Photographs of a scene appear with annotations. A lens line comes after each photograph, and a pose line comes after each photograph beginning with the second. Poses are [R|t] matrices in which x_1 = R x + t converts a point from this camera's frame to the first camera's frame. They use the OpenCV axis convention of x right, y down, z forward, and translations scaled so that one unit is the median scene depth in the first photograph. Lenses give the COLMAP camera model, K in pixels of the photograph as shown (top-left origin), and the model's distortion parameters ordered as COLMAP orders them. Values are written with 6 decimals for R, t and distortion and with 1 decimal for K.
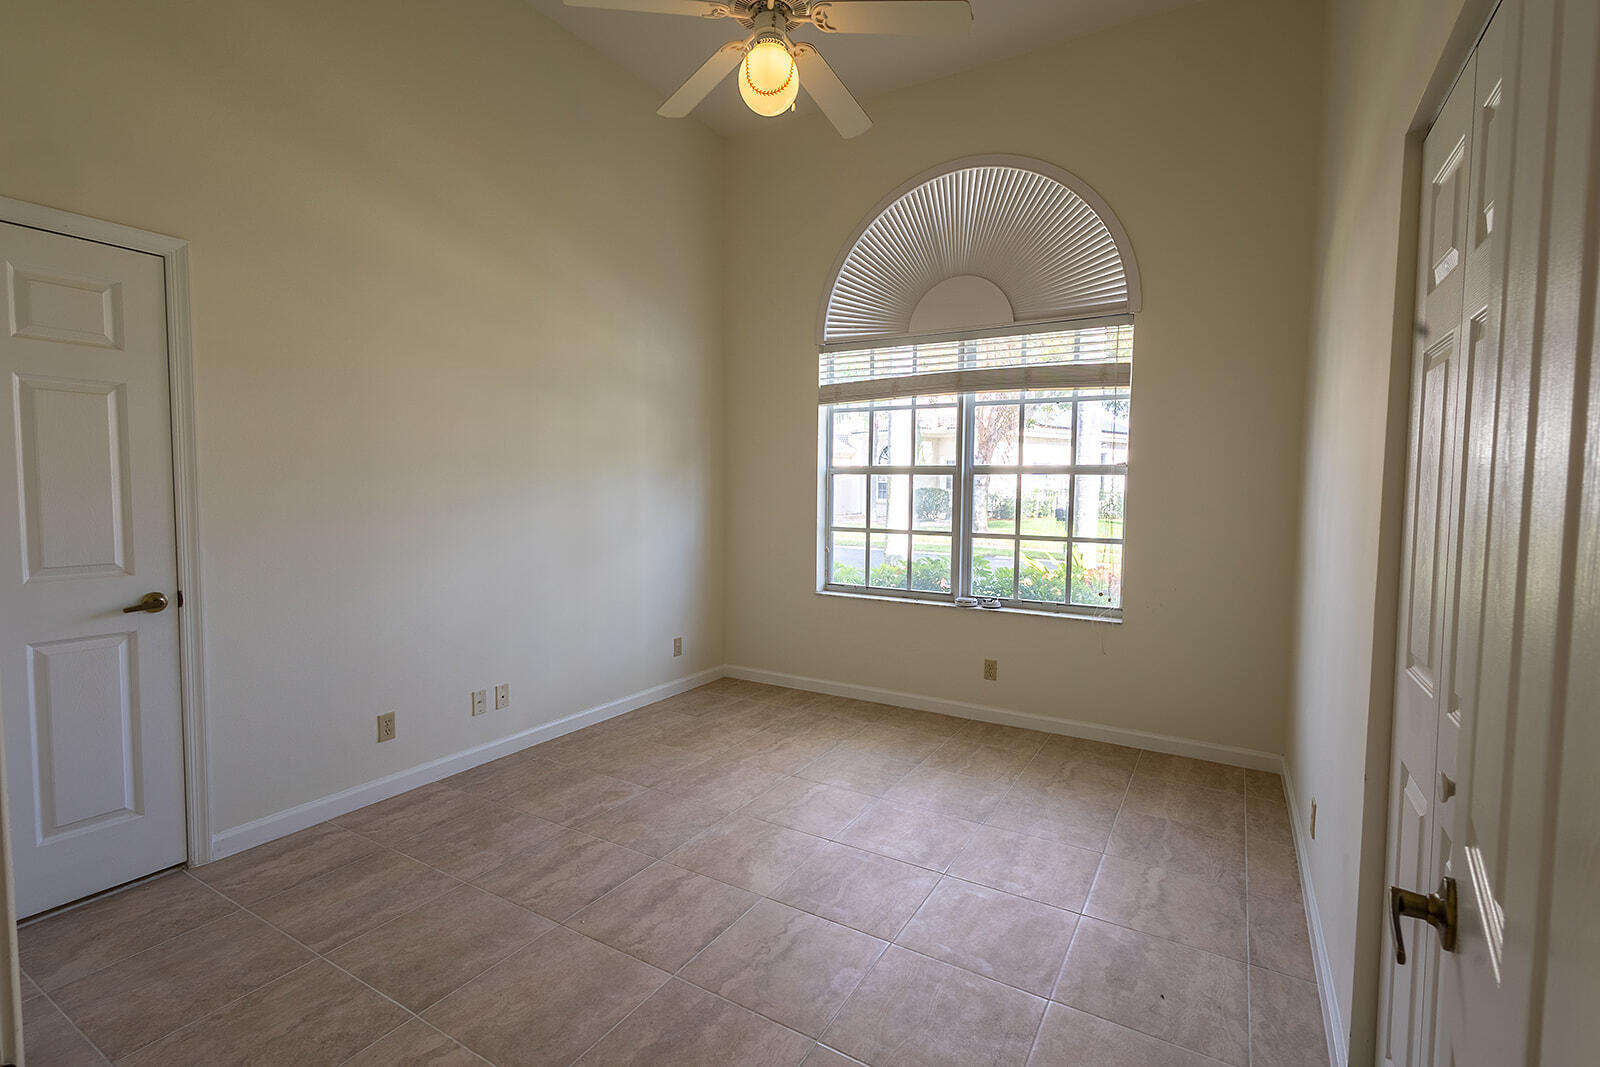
lens RADIAL K [[732.4, 0, 800.0], [0, 732.4, 533.5], [0, 0, 1]] dist [0.014455, 0.000360]
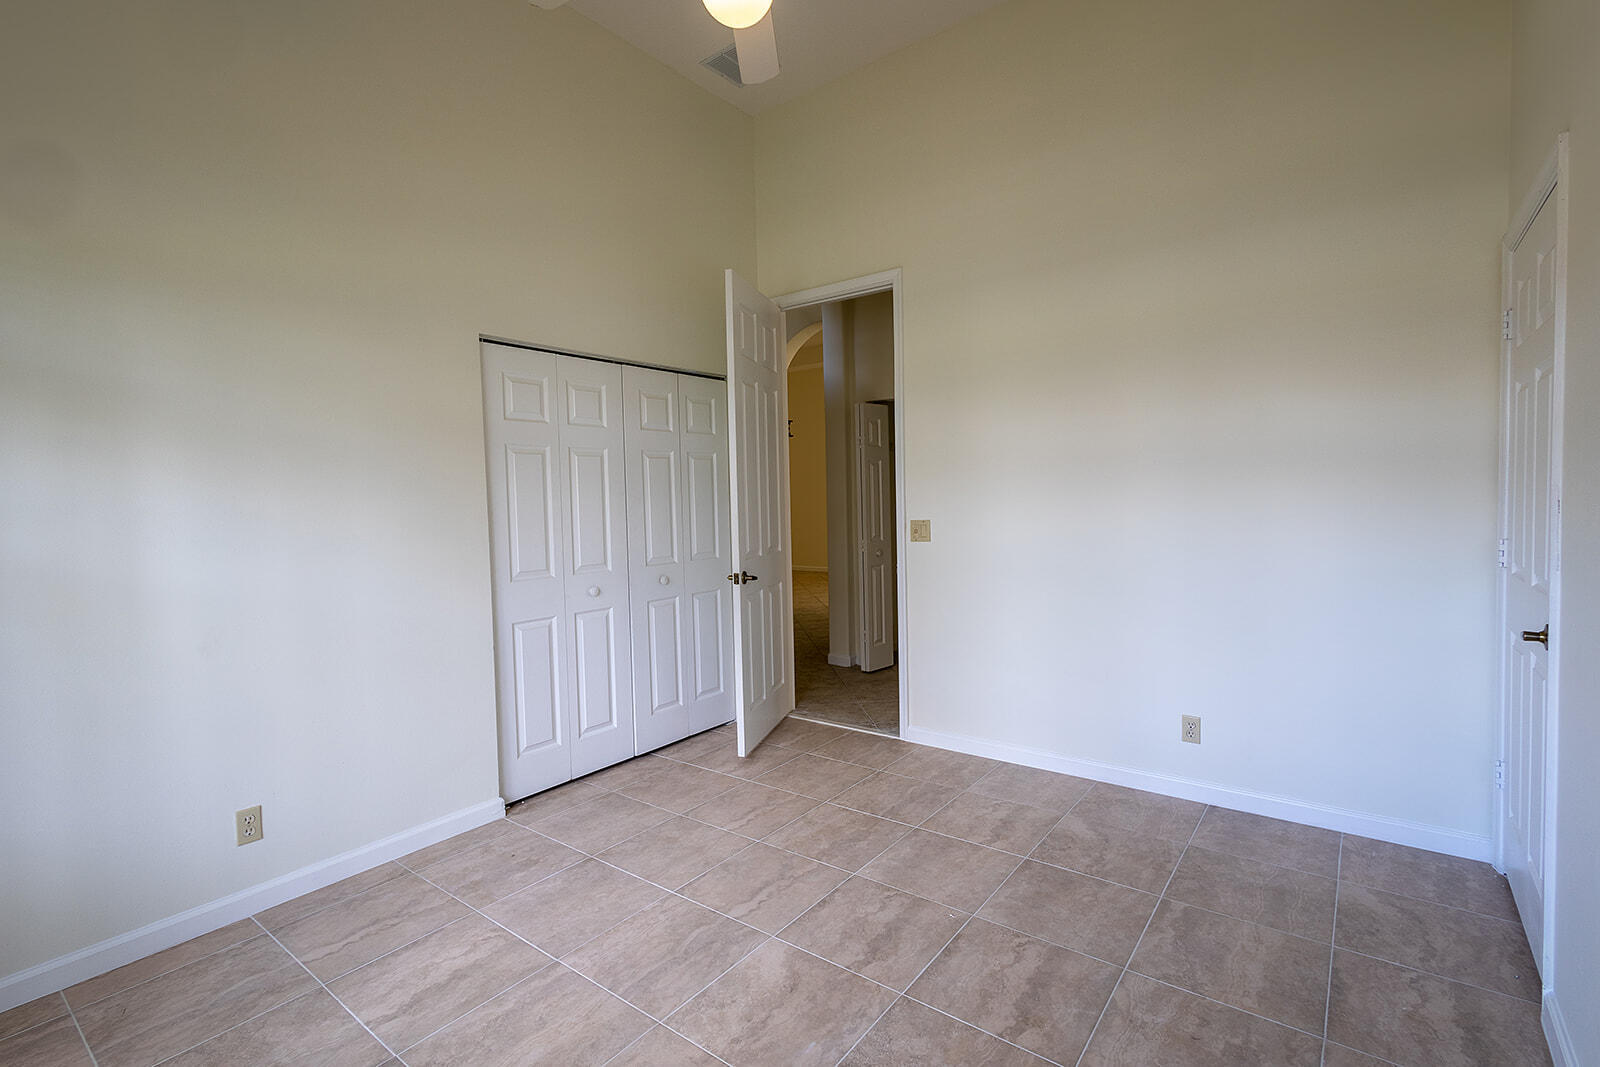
lens RADIAL K [[732.4, 0, 800.0], [0, 732.4, 533.5], [0, 0, 1]] dist [0.014455, 0.000360]
pose [[-0.992058, 0.011249, 0.125277, -0.202454], [0.025714, 0.993095, 0.114461, -0.119331], [-0.123124, 0.116773, -0.985497, 1.829758]]
